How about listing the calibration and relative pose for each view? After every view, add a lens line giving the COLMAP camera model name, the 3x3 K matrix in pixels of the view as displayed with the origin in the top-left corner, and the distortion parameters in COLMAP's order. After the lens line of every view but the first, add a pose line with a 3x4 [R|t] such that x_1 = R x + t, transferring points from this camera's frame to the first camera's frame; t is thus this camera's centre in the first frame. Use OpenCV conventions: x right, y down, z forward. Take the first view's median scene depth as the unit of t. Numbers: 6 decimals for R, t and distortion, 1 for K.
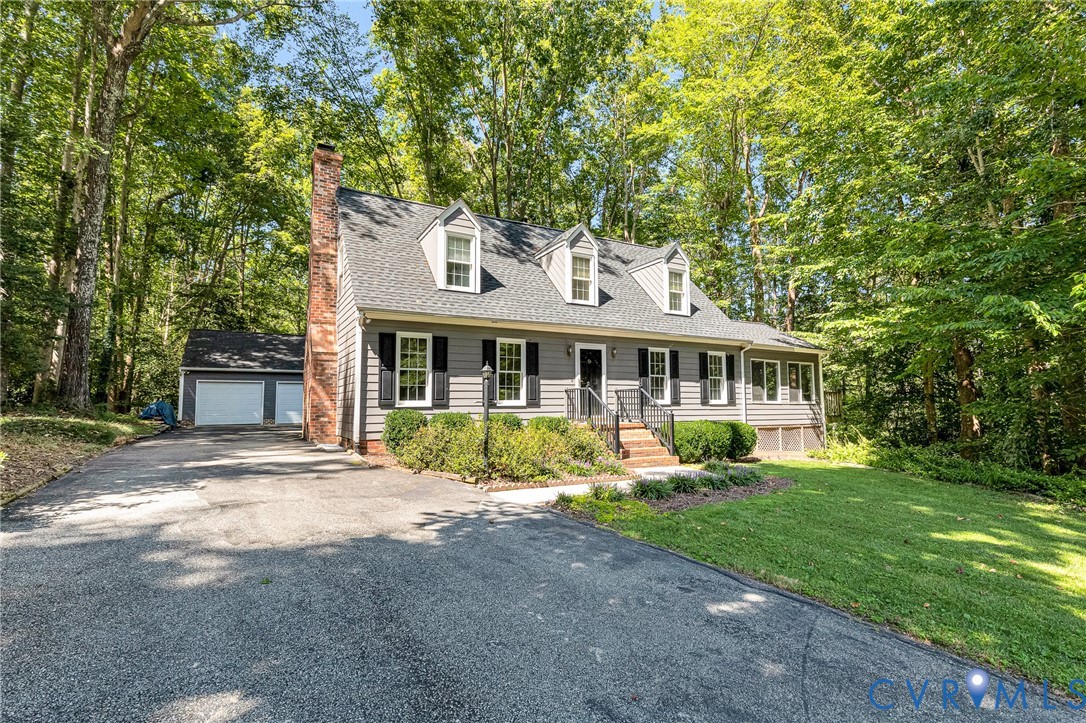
lens RADIAL K [[516.4, 0, 530.0], [0, 516.4, 364.5], [0, 0, 1]] dist [0.007462, 0.000351]
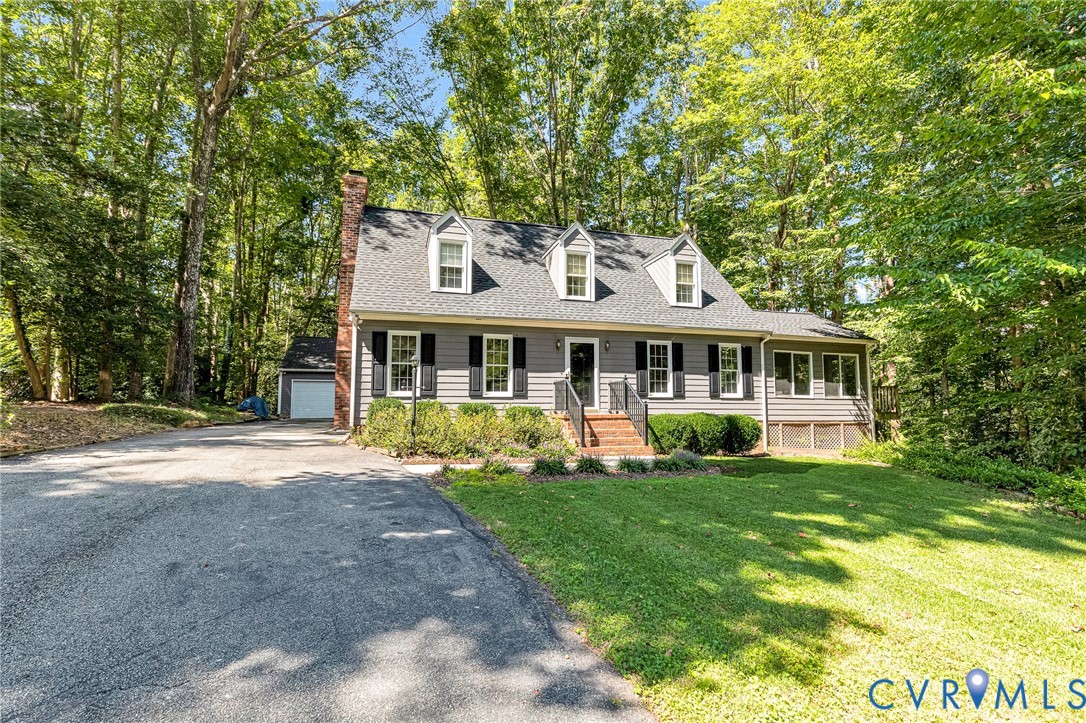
lens RADIAL K [[516.4, 0, 524.4], [0, 516.4, 366.9], [0, 0, 1]] dist [0.007462, 0.000351]
pose [[0.974431, -0.012480, -0.224340, 0.222924], [0.012251, 0.999922, -0.002413, 0.018194], [0.224353, -0.000397, 0.974508, -0.031452]]
